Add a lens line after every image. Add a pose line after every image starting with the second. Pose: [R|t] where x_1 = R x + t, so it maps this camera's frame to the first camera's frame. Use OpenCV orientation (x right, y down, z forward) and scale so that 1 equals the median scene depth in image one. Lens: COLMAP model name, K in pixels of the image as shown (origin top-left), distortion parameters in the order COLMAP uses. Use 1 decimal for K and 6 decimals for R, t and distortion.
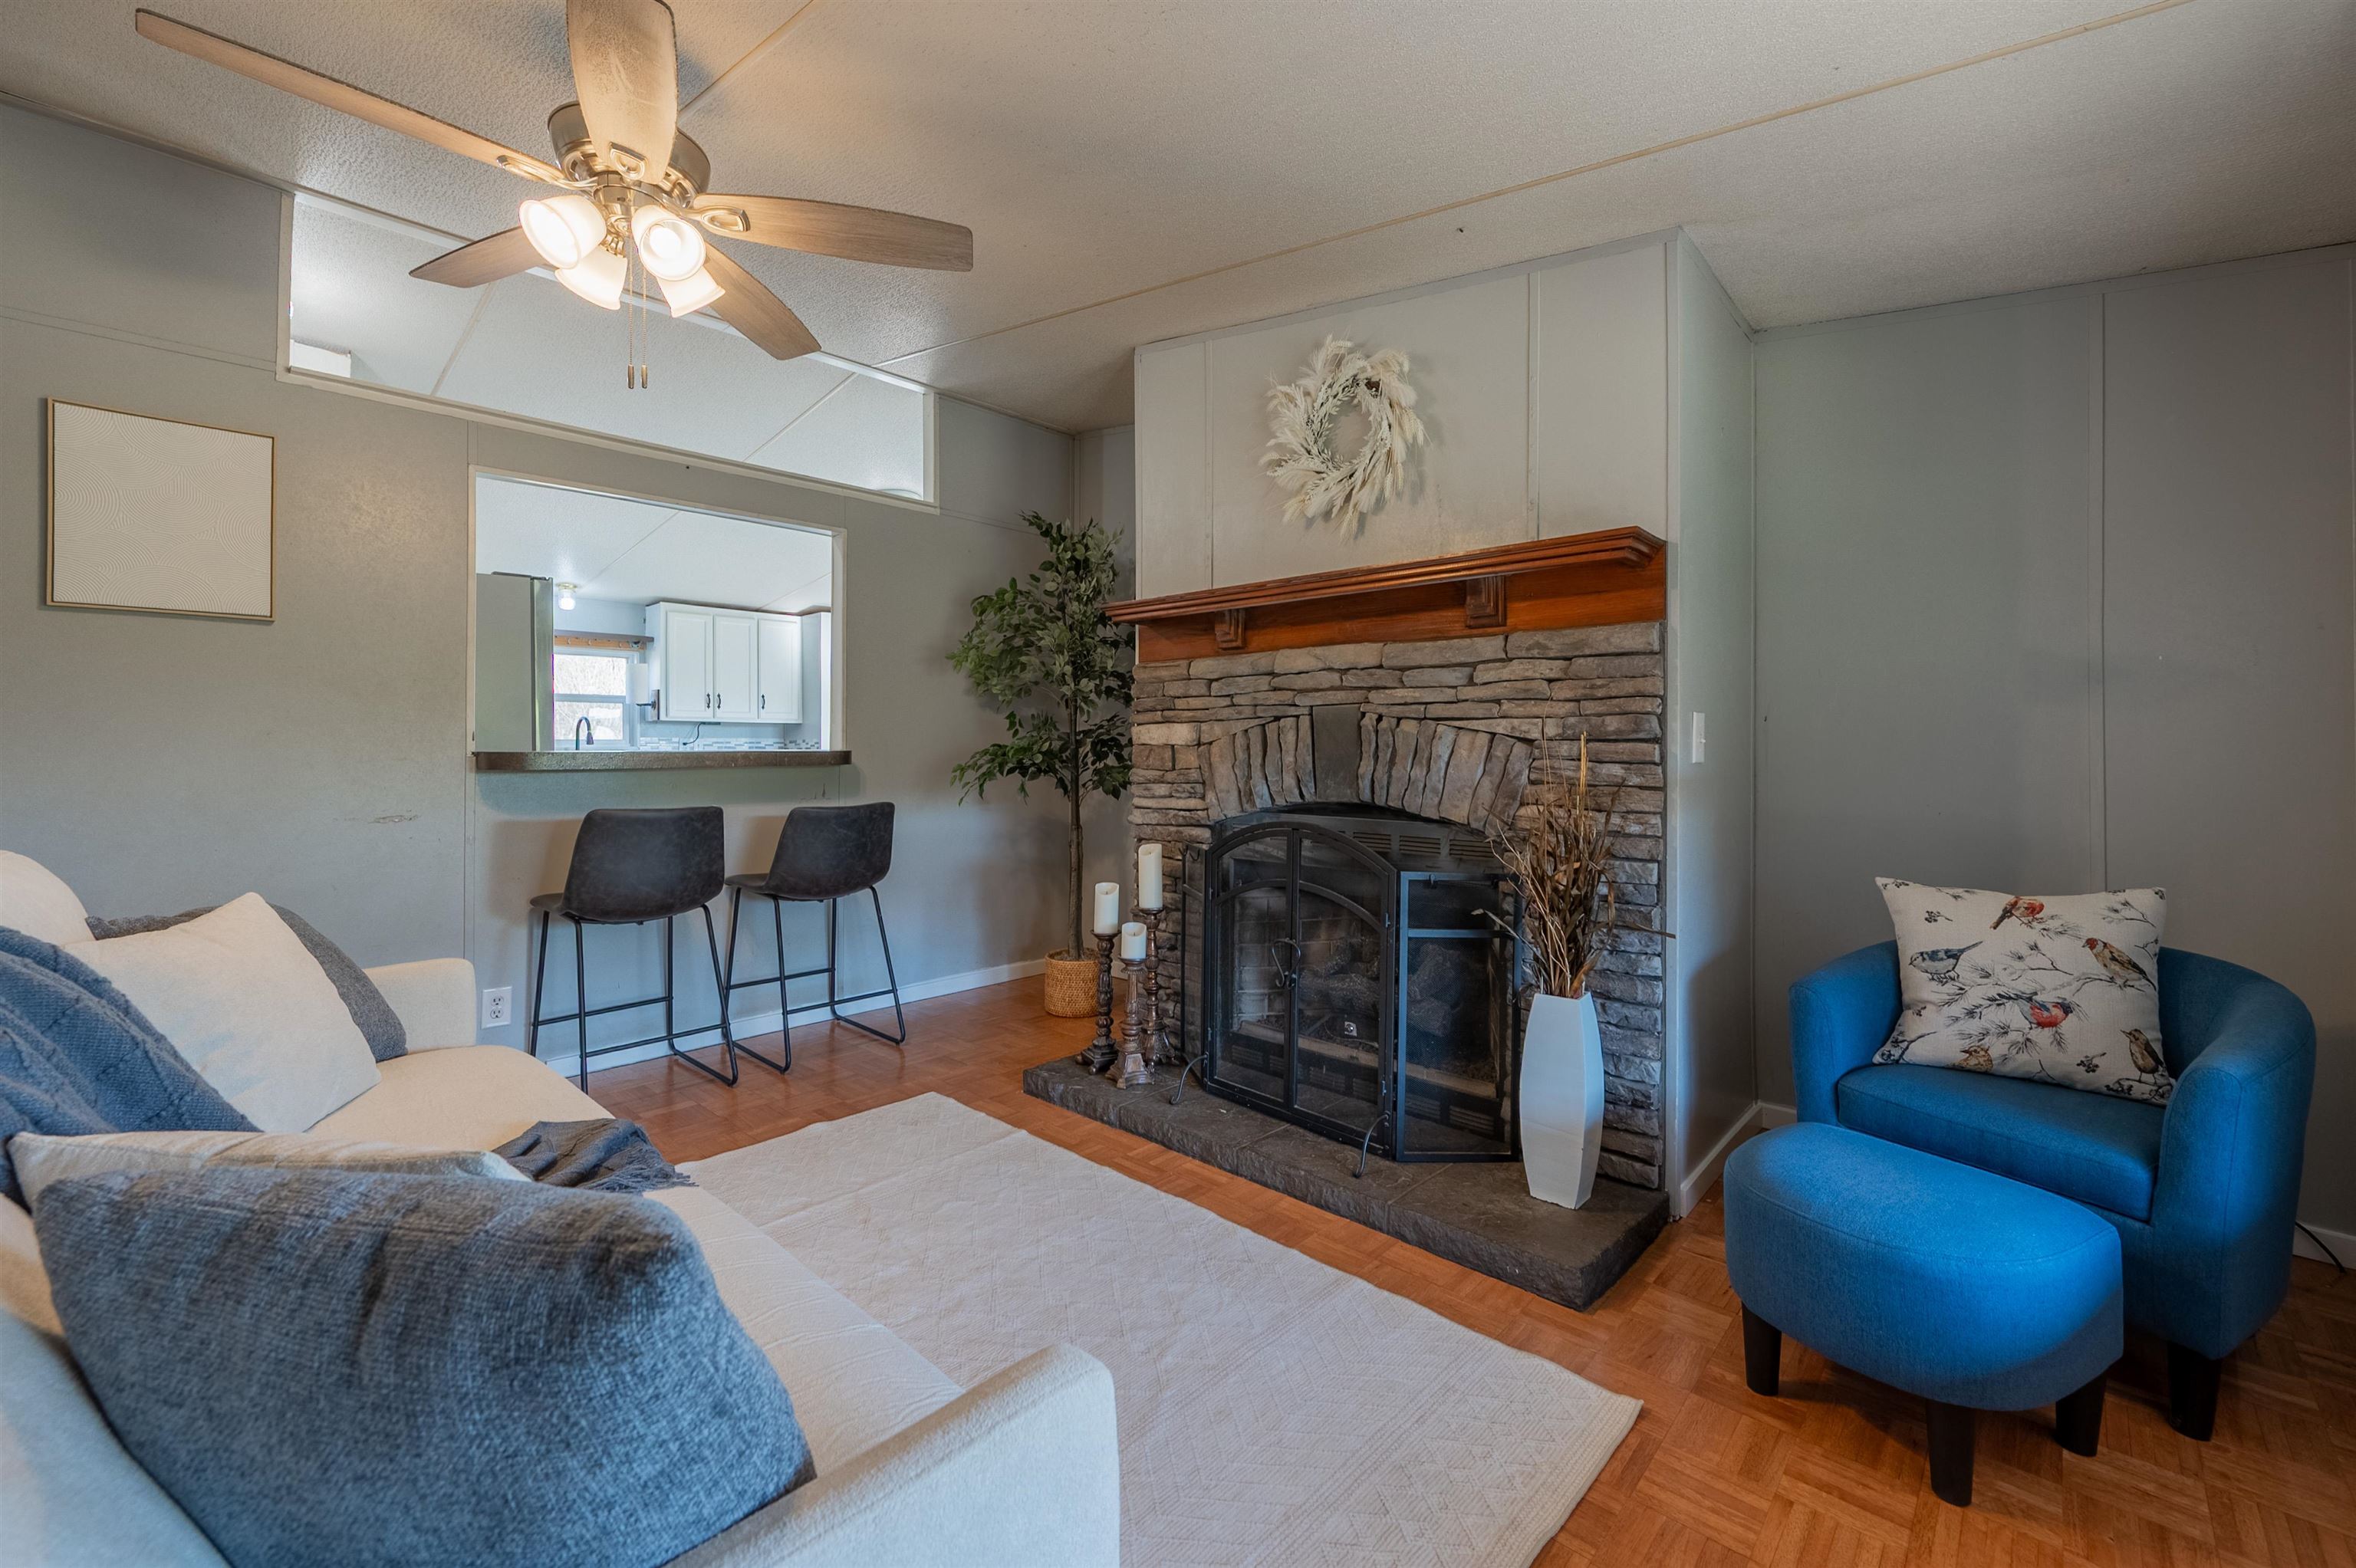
lens RADIAL K [[960.9, 0, 1175.2], [0, 960.9, 744.3], [0, 0, 1]] dist [-0.000836, -0.000135]
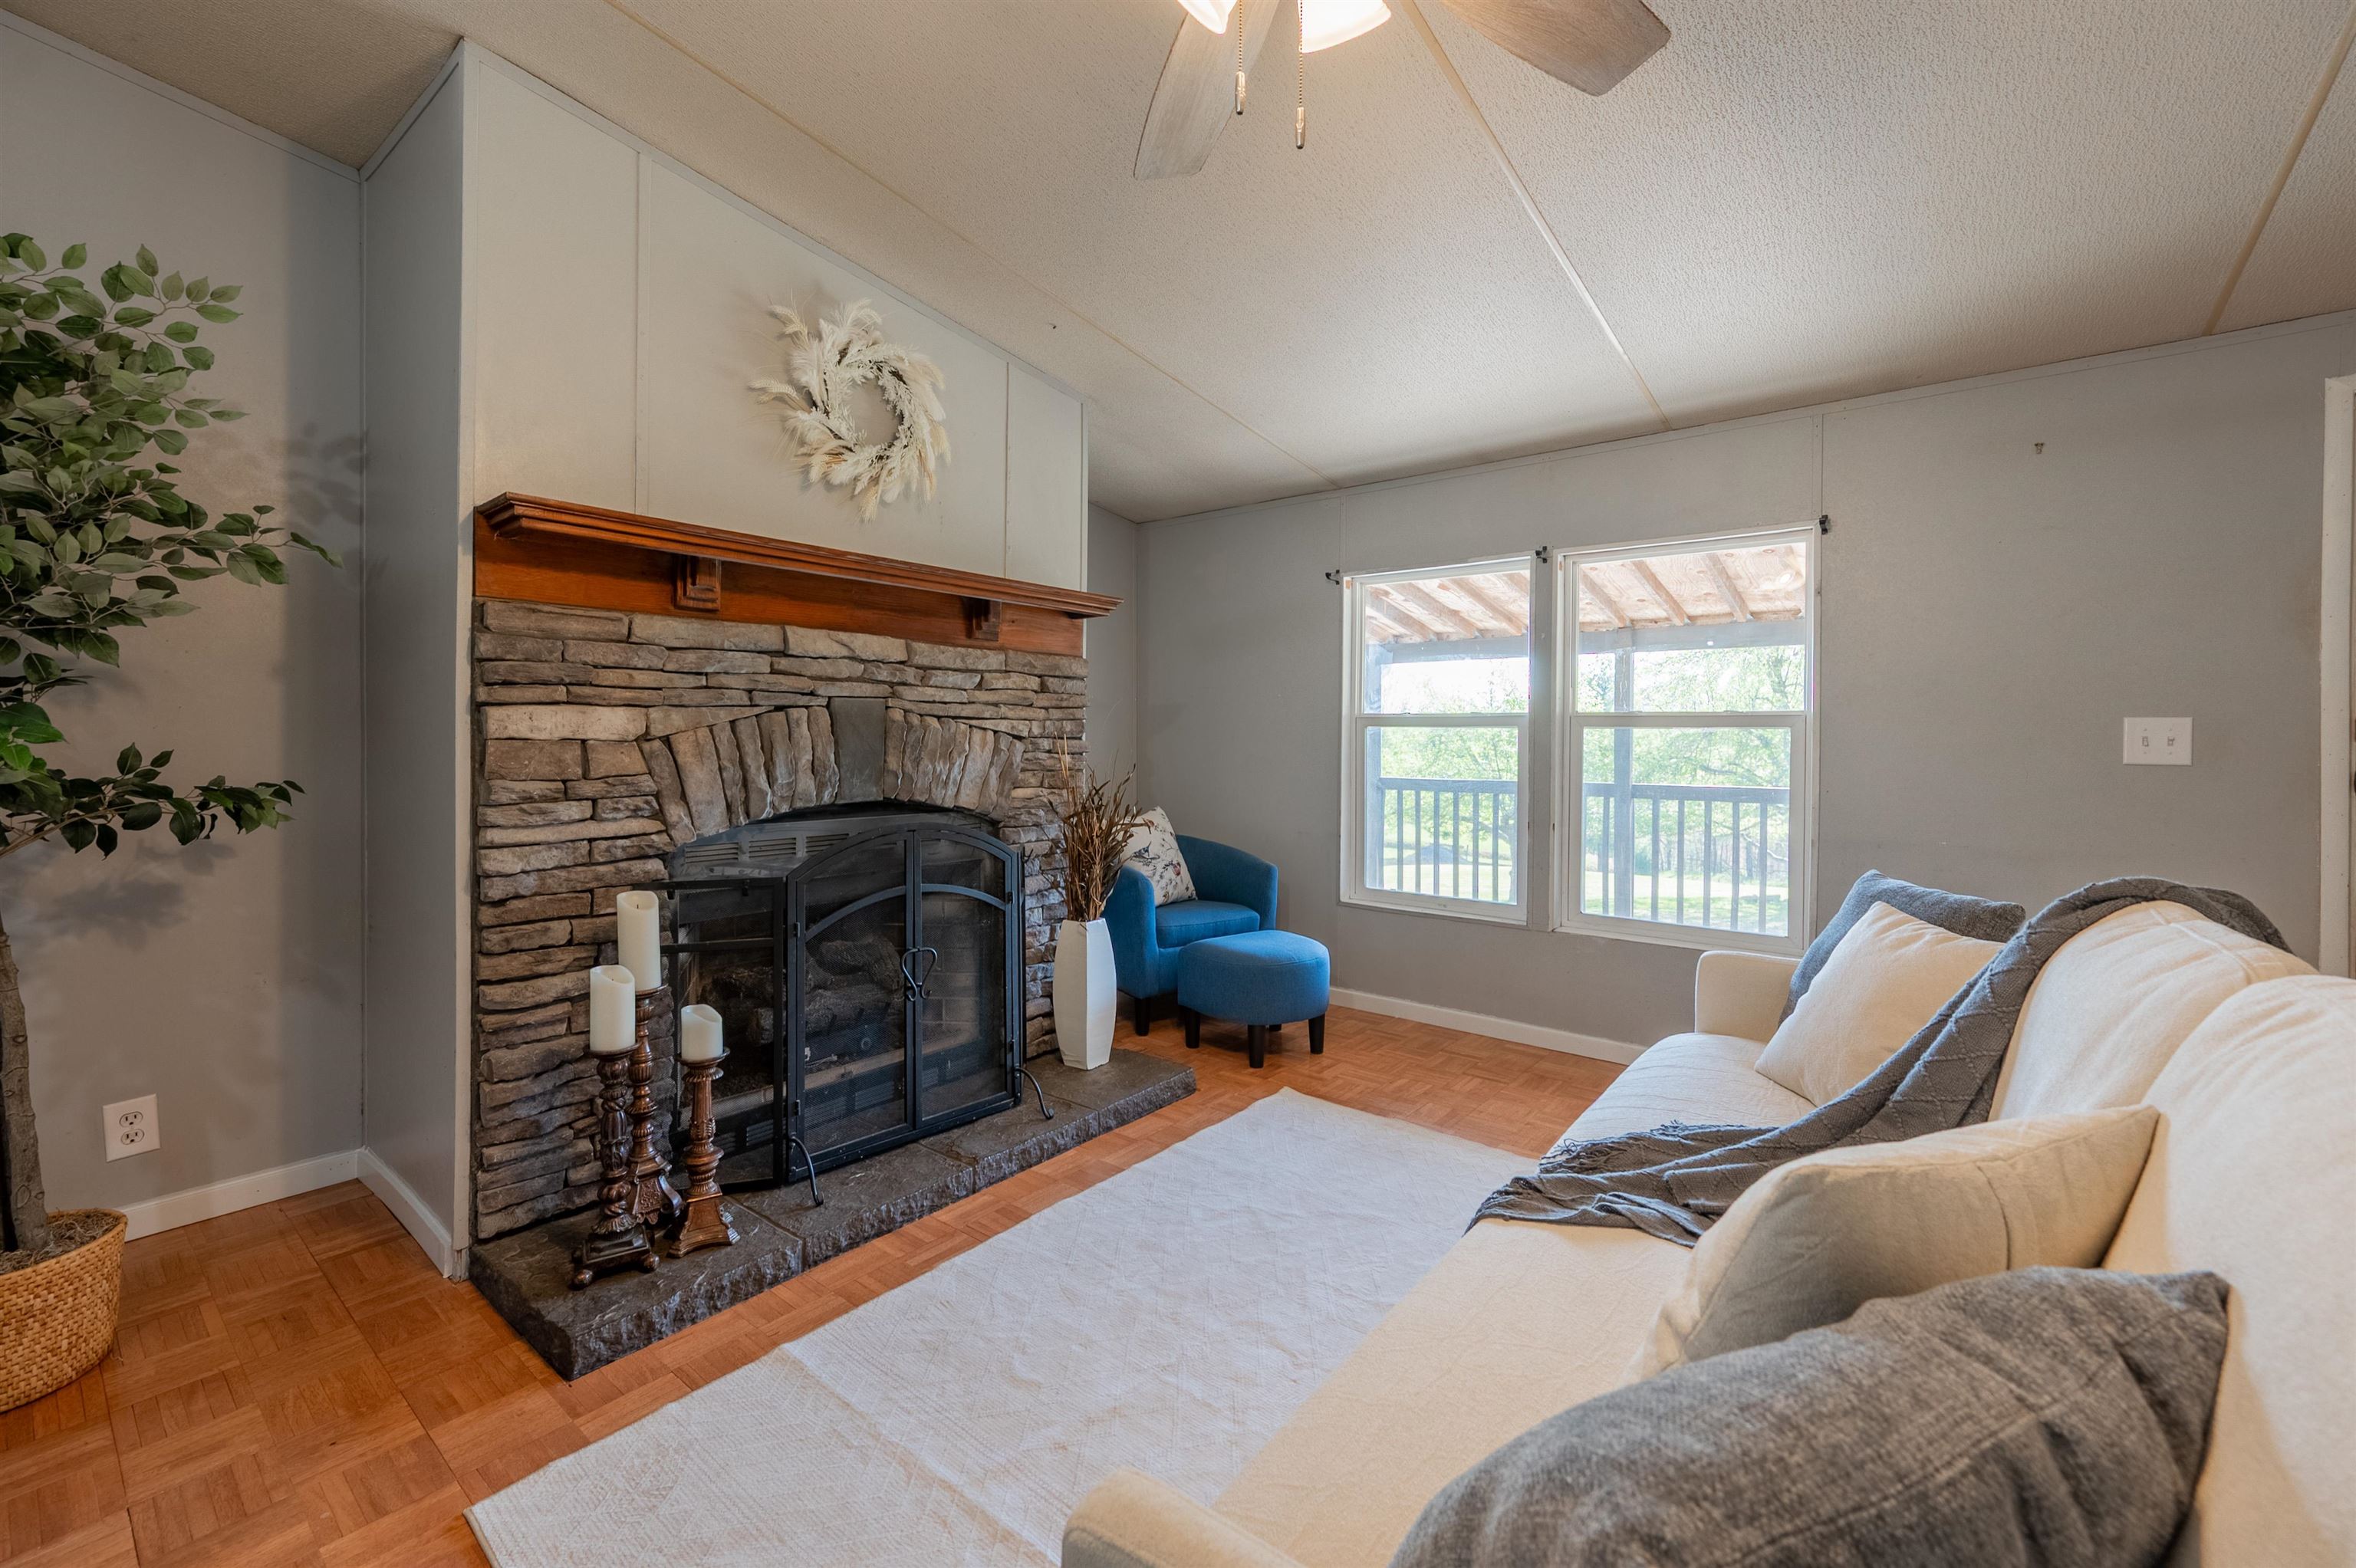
lens RADIAL K [[960.9, 0, 1175.2], [0, 960.9, 744.3], [0, 0, 1]] dist [-0.000836, -0.000135]
pose [[-0.072315, -0.006056, 0.997363, -0.799472], [-0.007012, 0.999960, 0.005564, -0.003045], [-0.997357, -0.006591, -0.072355, 0.776978]]
